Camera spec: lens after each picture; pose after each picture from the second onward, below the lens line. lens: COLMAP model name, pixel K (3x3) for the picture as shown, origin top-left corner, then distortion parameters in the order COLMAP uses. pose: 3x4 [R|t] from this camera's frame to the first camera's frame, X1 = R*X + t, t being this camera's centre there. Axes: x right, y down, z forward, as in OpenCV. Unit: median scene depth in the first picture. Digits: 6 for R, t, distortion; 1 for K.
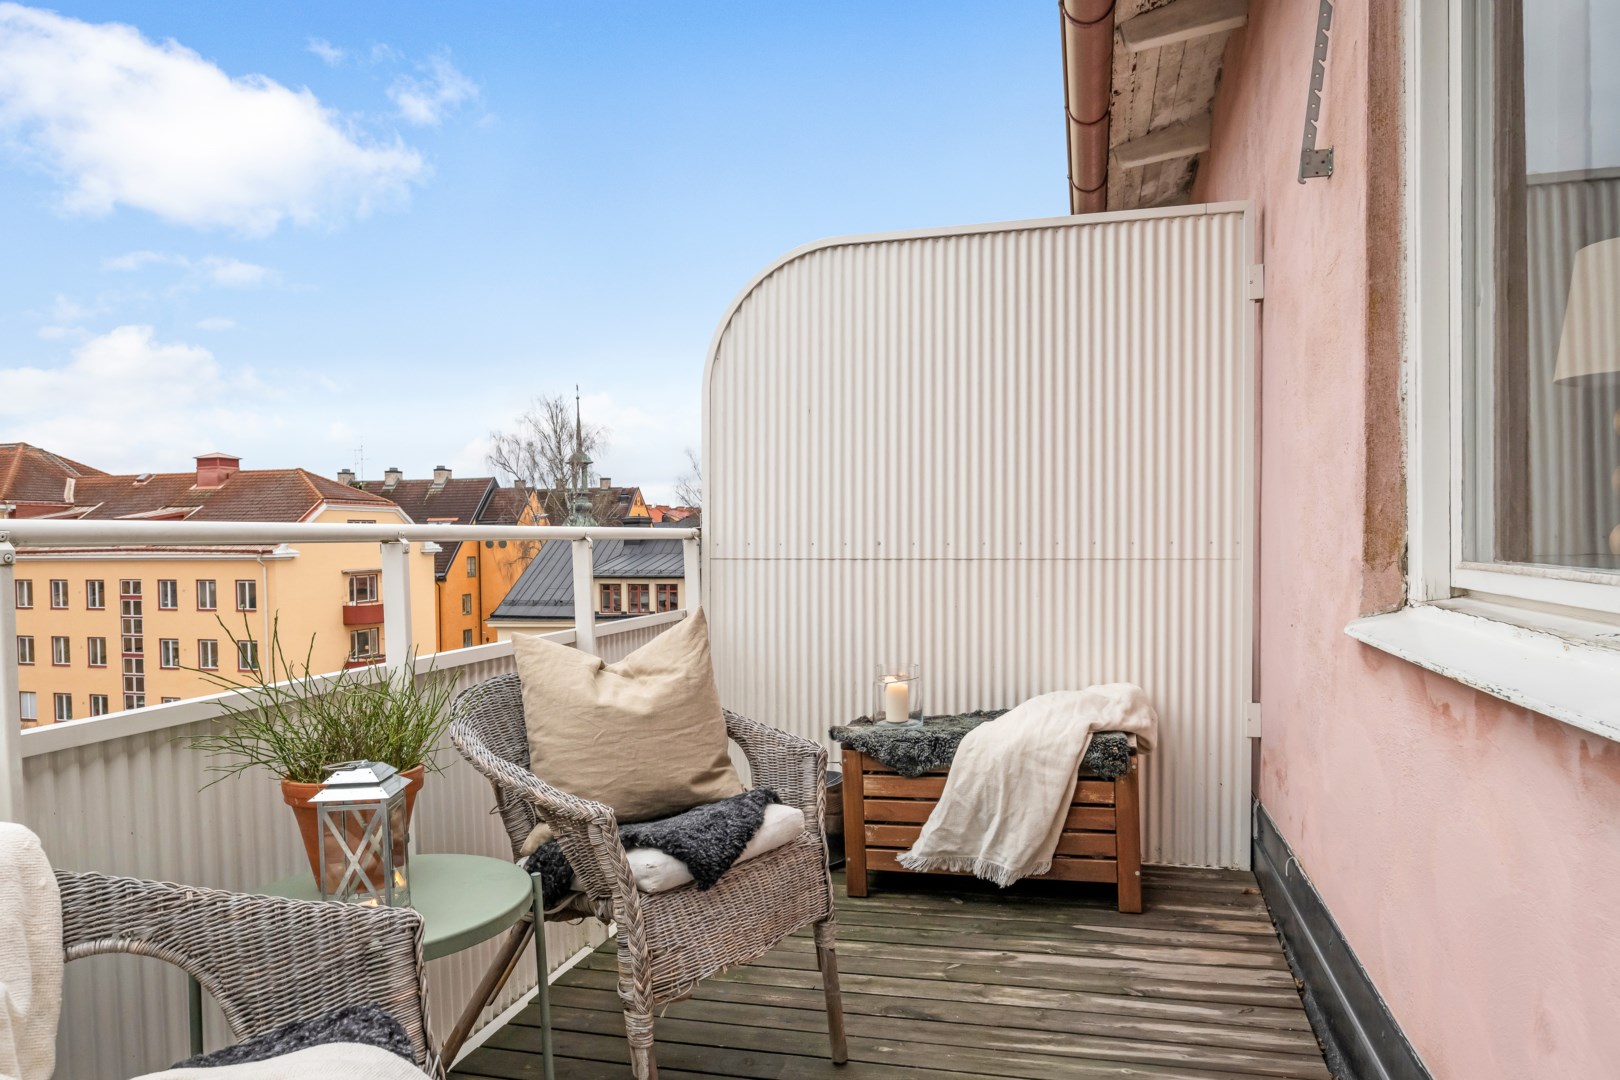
lens RADIAL K [[1071.3, 0, 816.2], [0, 1071.3, 536.9], [0, 0, 1]] dist [-0.009121, 0.005184]
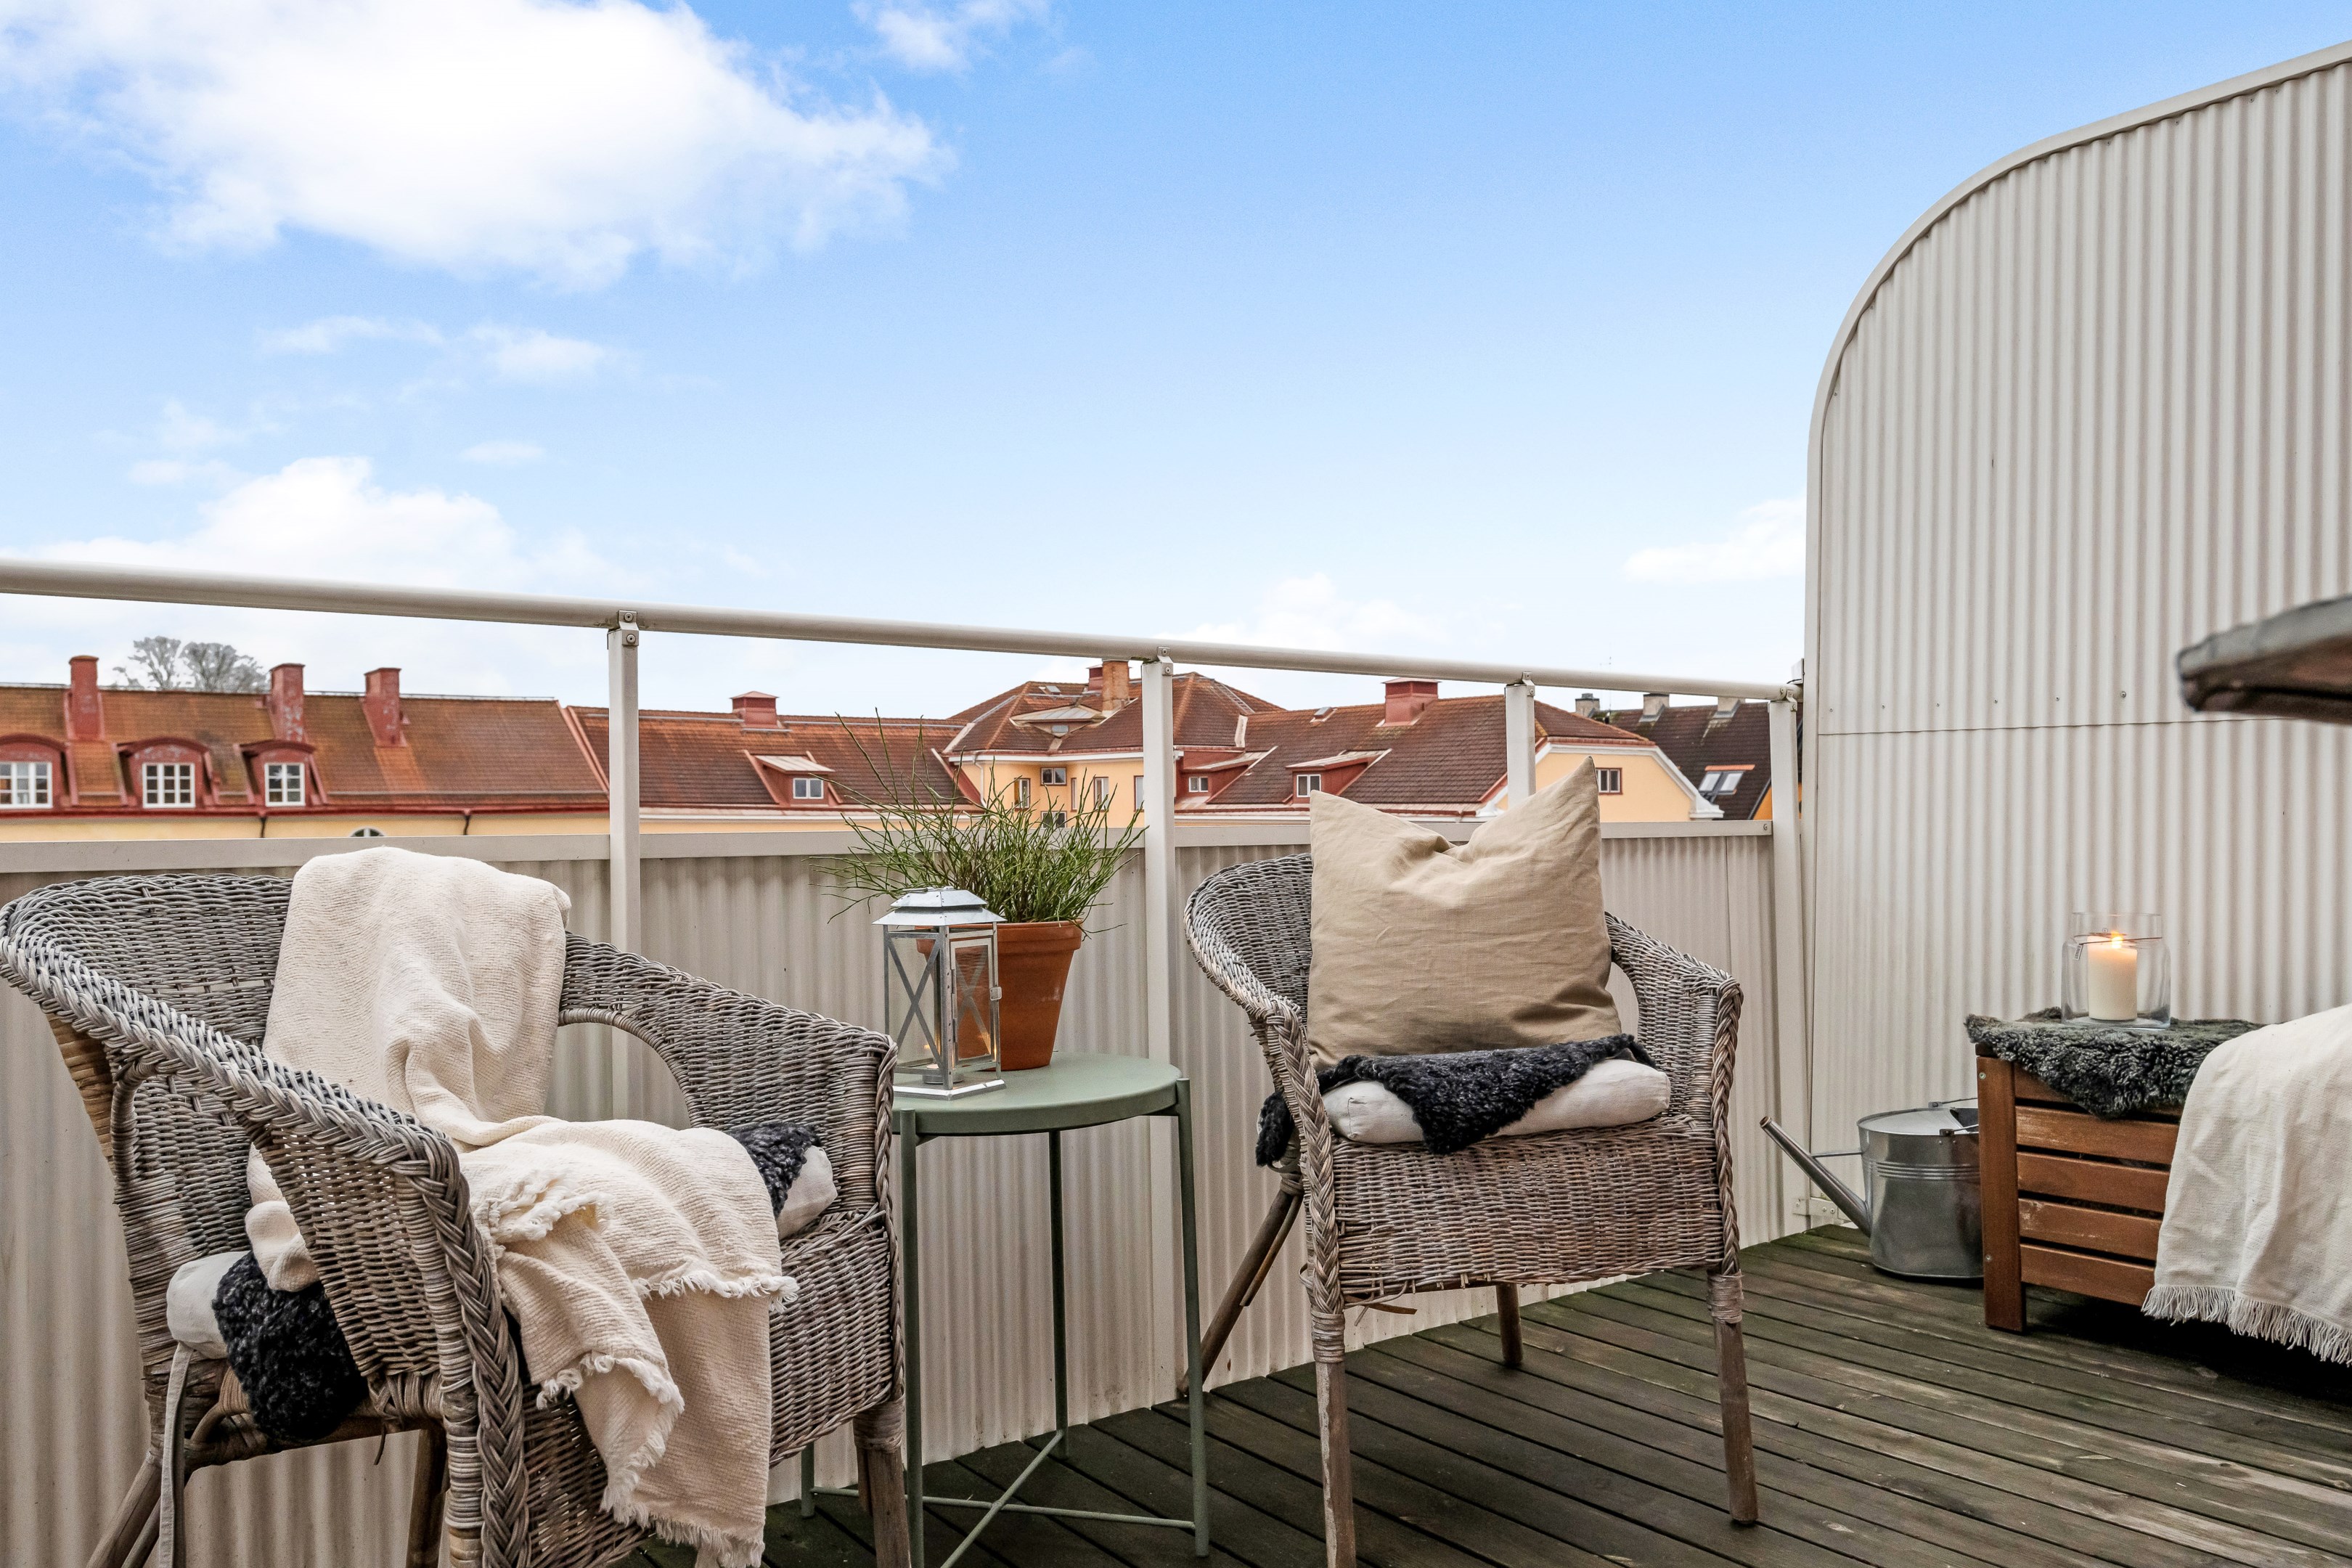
lens RADIAL K [[1729.0, 0, 1172.2], [0, 1729.0, 784.7], [0, 0, 1]] dist [-0.013937, 0.007538]
pose [[0.776065, -0.002671, -0.630648, 0.283939], [-0.008087, 0.999867, -0.014187, 0.081631], [0.630602, 0.016110, 0.775939, 0.055499]]
